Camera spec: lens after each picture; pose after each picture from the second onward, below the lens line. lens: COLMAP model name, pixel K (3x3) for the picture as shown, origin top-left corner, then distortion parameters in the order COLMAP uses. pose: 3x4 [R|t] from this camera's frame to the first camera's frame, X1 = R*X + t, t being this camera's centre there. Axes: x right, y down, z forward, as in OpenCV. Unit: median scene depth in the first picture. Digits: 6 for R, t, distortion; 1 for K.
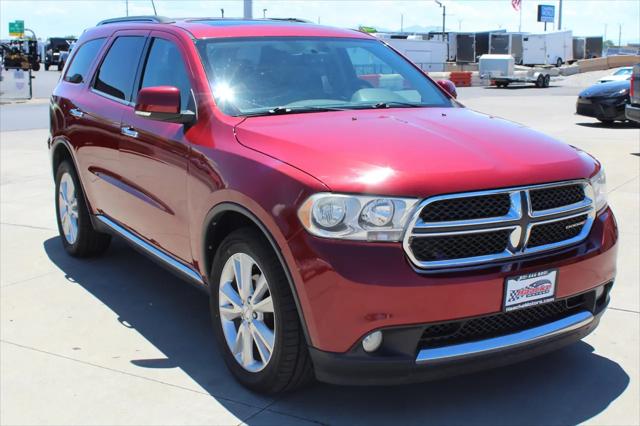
lens RADIAL K [[883.7, 0, 319.0], [0, 883.7, 213.6], [0, 0, 1]] dist [-0.103845, 0.012460]
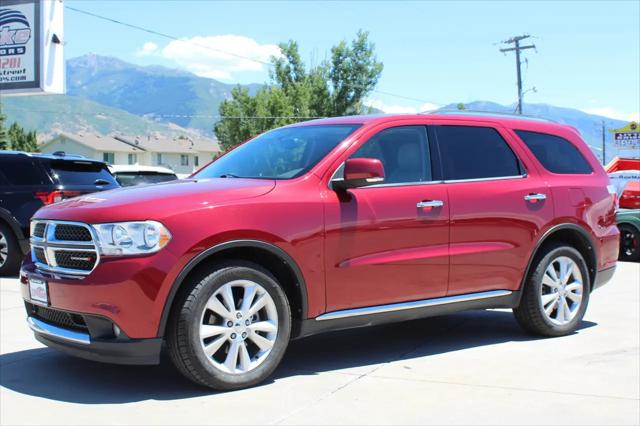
lens RADIAL K [[864.1, 0, 331.2], [0, 864.1, 206.3], [0, 0, 1]] dist [-0.105101, 0.018825]
pose [[0.116634, 0.011493, -0.993108, 1.655360], [-0.179428, 0.983723, -0.009688, -0.121321], [0.976833, 0.179322, 0.116798, 1.266131]]
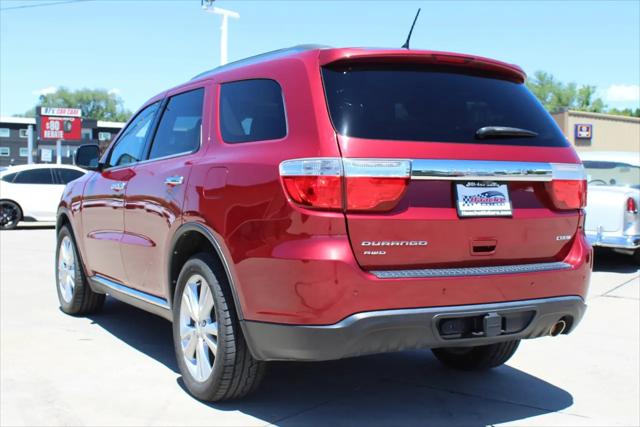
lens RADIAL K [[873.1, 0, 320.8], [0, 873.1, 237.3], [0, 0, 1]] dist [-0.119269, 0.044434]
pose [[-0.998593, -0.014292, 0.051062, -0.321575], [-0.001134, 0.968526, 0.248909, -0.465149], [-0.053013, 0.248501, -0.967180, 3.097256]]
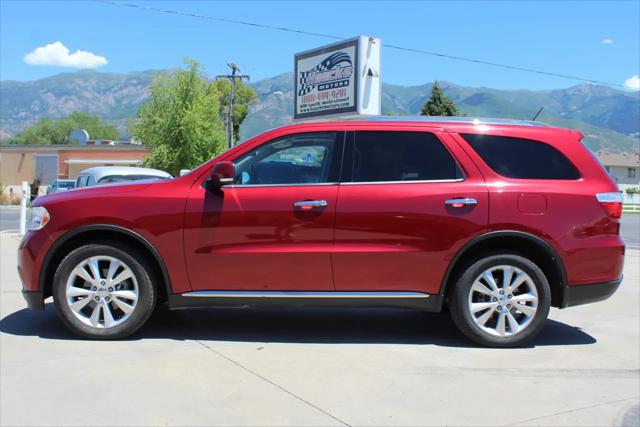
lens RADIAL K [[707.6, 0, 326.3], [0, 707.6, 213.9], [0, 0, 1]] dist [-0.106880, 0.056737]
pose [[-0.480935, 0.010293, -0.876696, 1.327684], [-0.186883, 0.975748, 0.113976, -0.318574], [0.856608, 0.218654, -0.467348, 2.311724]]
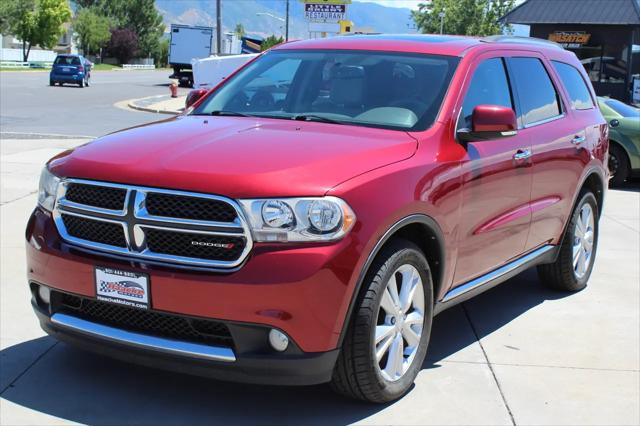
lens RADIAL K [[986.3, 0, 343.5], [0, 986.3, 216.0], [0, 0, 1]] dist [-0.062361, 0.031938]
pose [[0.482421, 0.147731, -0.863392, 1.317763], [-0.203407, 0.977625, 0.053623, -0.105570], [0.851995, 0.149751, 0.501676, 0.630951]]
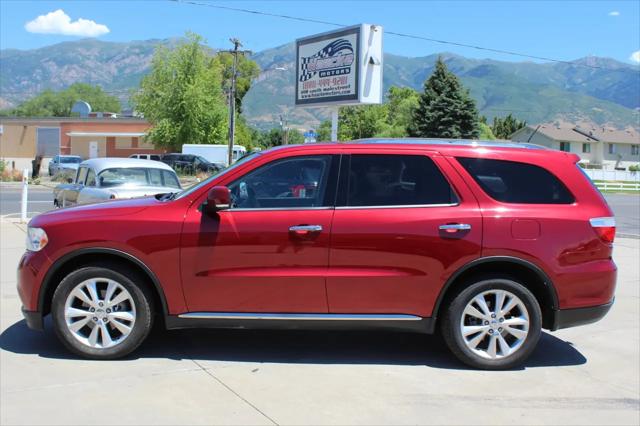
lens RADIAL K [[707.6, 0, 326.3], [0, 707.6, 213.4], [0, 0, 1]] dist [-0.106880, 0.056737]
pose [[-0.483965, 0.040625, -0.874144, 1.330300], [-0.195416, 0.968679, 0.153210, -0.426498], [0.852989, 0.244970, -0.460868, 2.306149]]
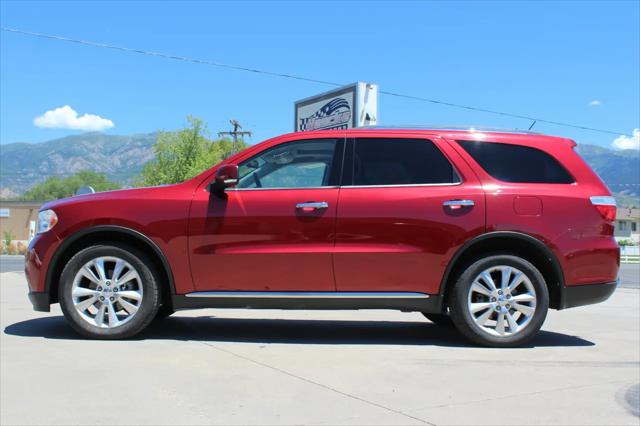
lens RADIAL K [[689.7, 0, 323.5], [0, 689.7, 214.0], [0, 0, 1]] dist [-0.102291, 0.015290]
pose [[-0.483253, -0.060242, -0.873406, 1.326491], [-0.182573, 0.982630, 0.033242, -0.206453], [0.856232, 0.175524, -0.485858, 2.330156]]
